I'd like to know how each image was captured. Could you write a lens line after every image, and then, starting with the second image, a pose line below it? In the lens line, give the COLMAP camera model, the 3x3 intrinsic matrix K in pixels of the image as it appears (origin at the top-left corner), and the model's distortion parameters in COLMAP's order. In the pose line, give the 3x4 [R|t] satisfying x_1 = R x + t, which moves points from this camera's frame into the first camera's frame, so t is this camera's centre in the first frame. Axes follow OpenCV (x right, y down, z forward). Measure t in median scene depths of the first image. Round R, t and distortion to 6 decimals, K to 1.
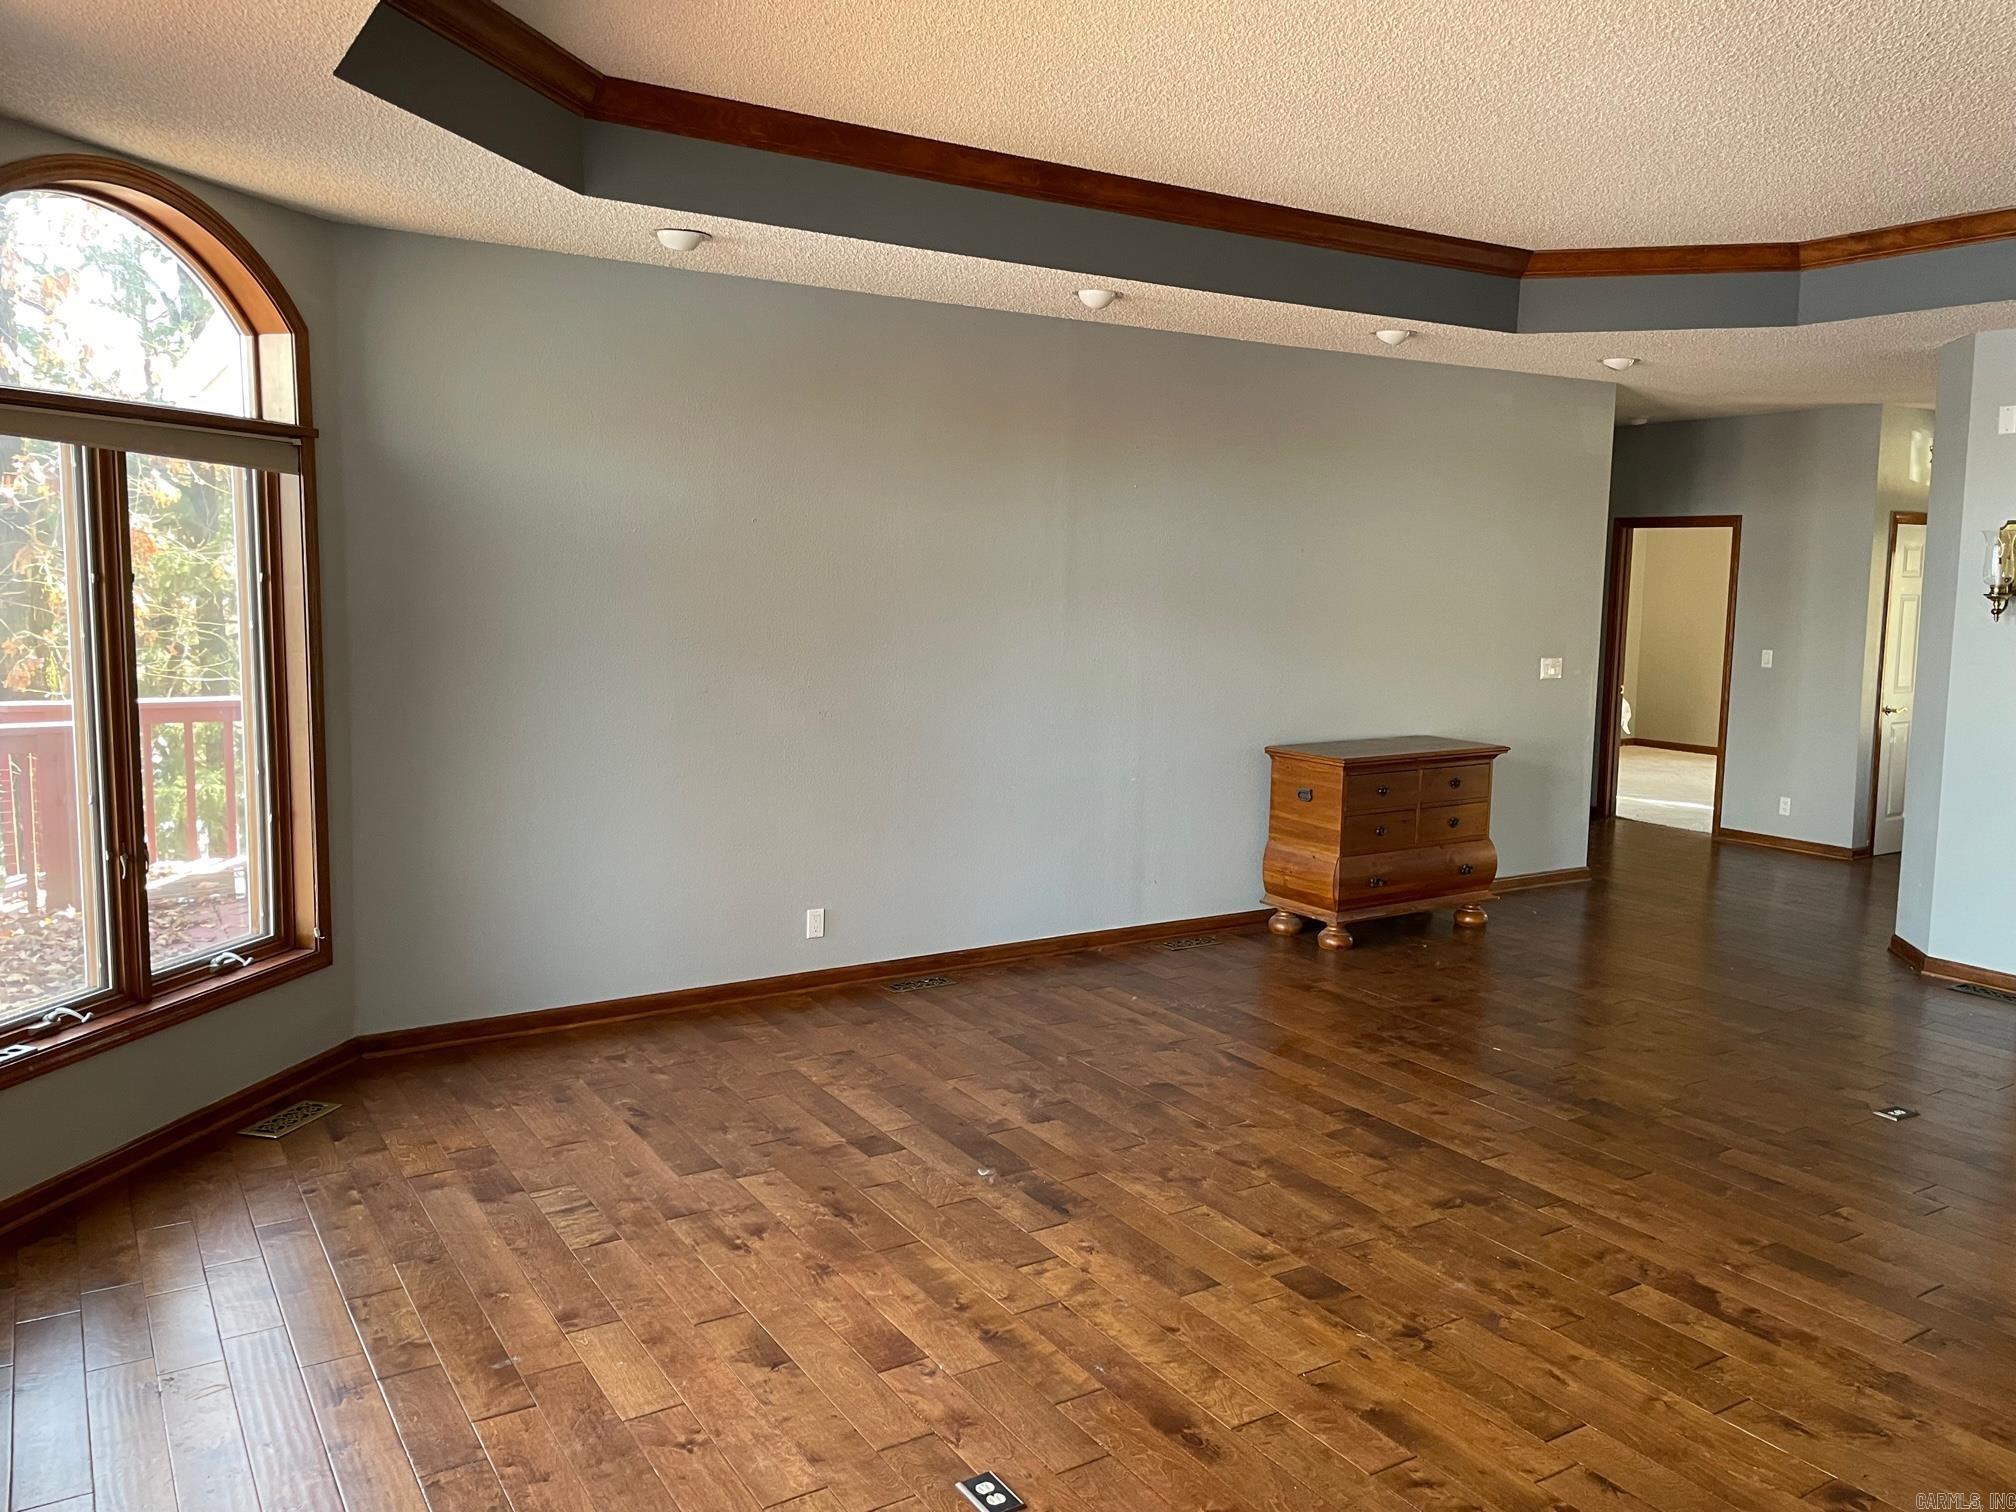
lens RADIAL K [[1519.4, 0, 1024.5], [0, 1519.4, 743.3], [0, 0, 1]] dist [0.081302, -0.105097]
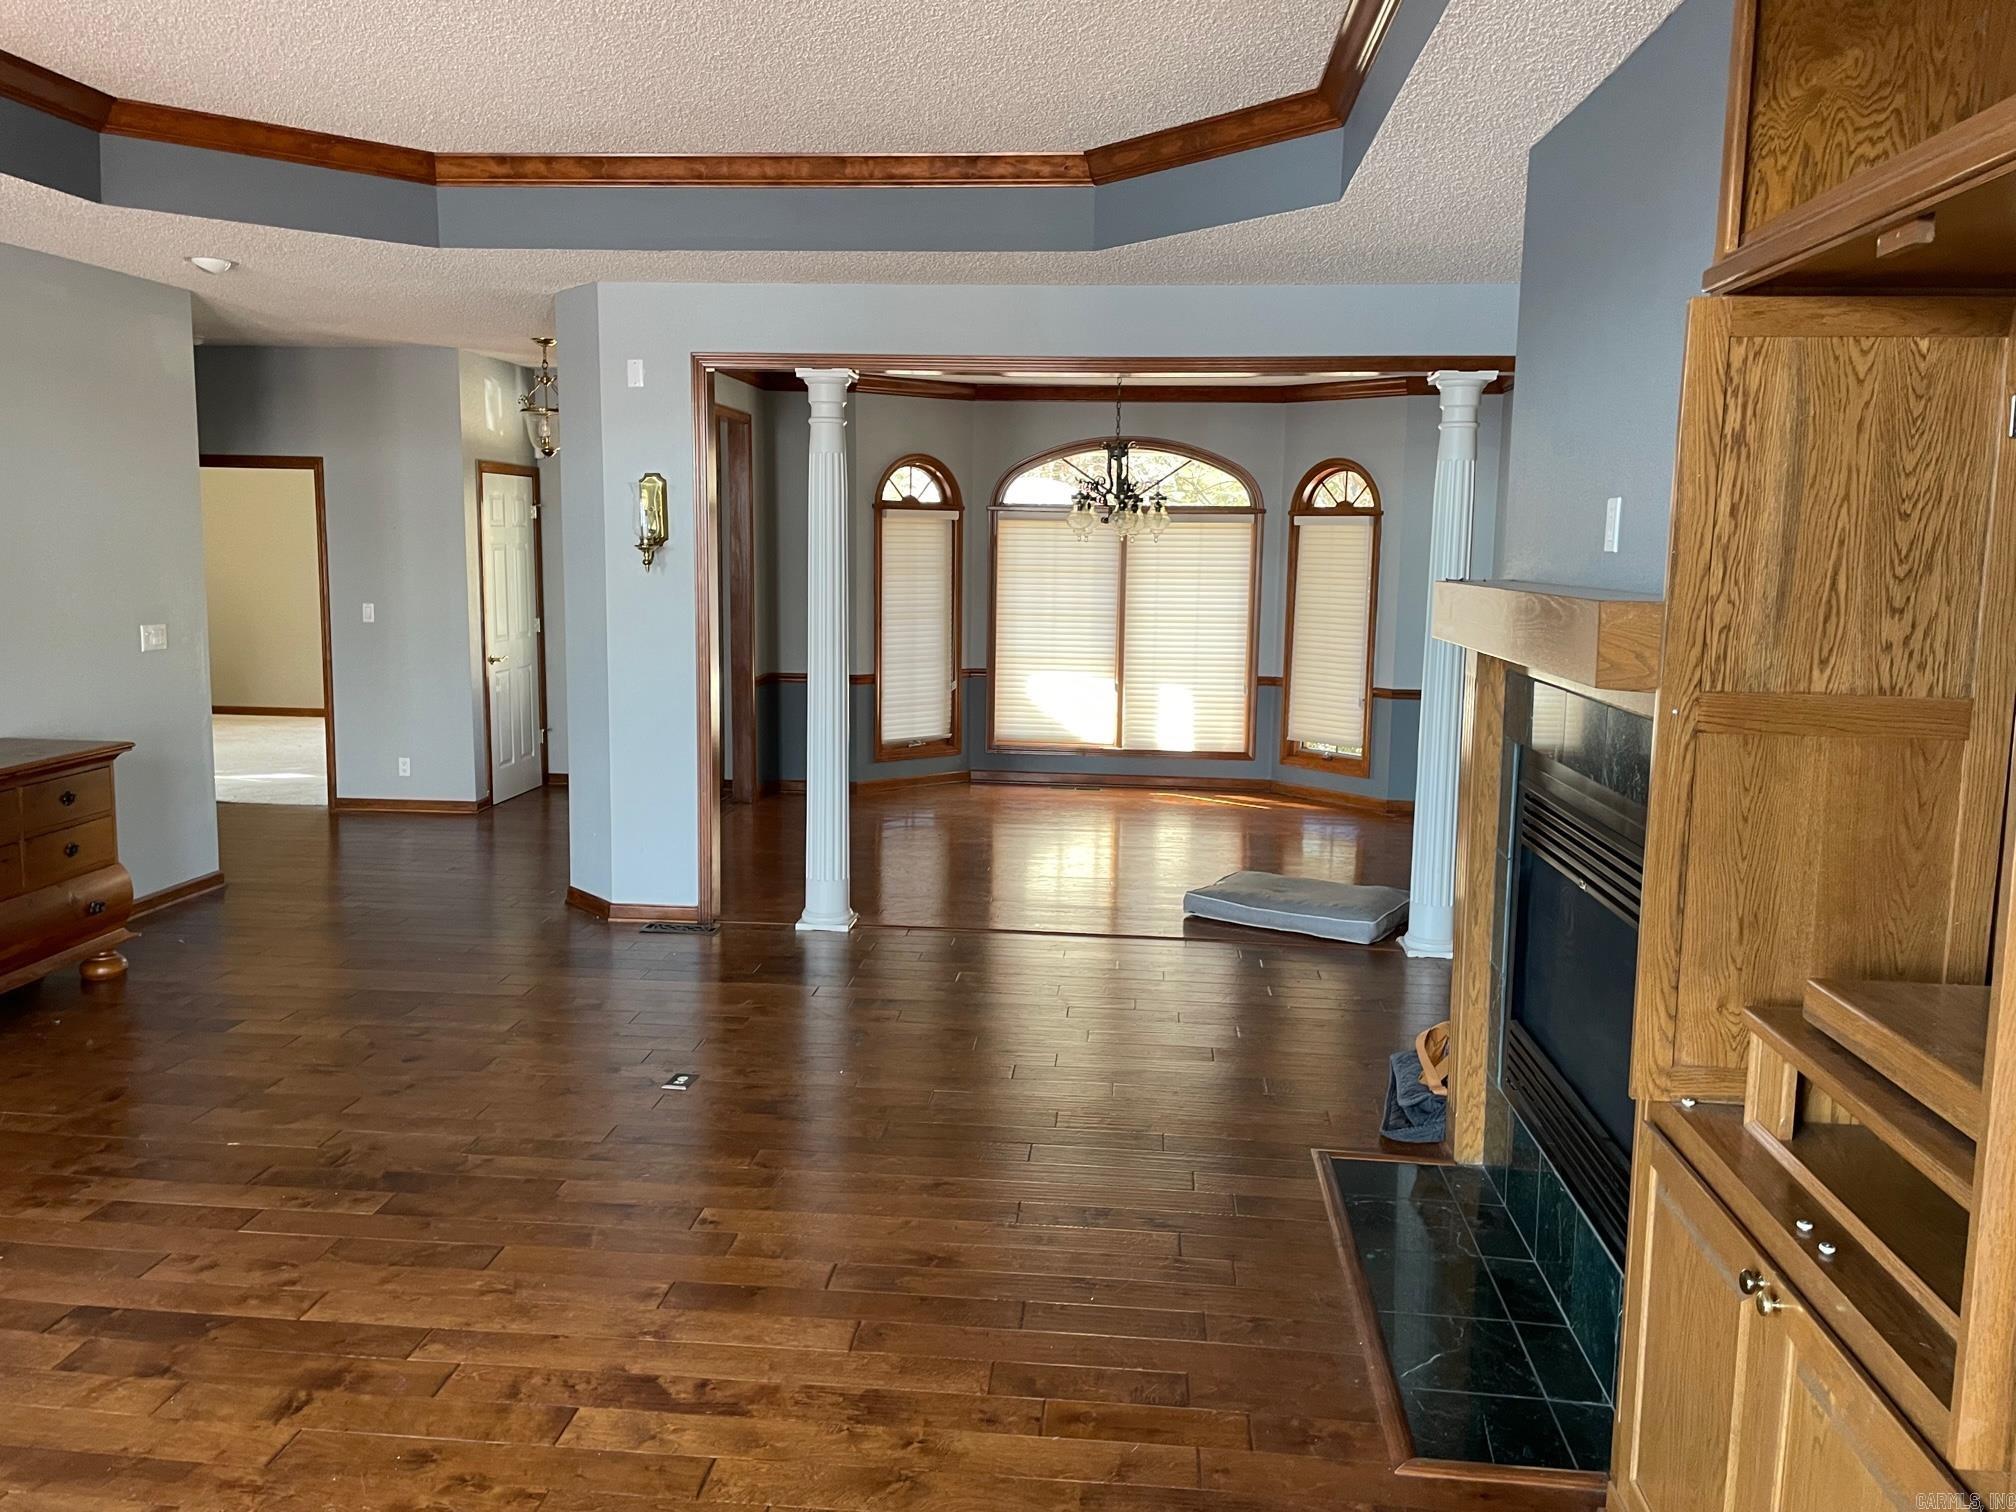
lens RADIAL K [[1519.4, 0, 1006.2], [0, 1519.4, 734.5], [0, 0, 1]] dist [0.081302, -0.105097]
pose [[0.608707, -0.107693, 0.786052, -0.041614], [0.084481, 0.993910, 0.070749, -0.026463], [-0.788884, 0.023341, 0.614098, 0.219694]]
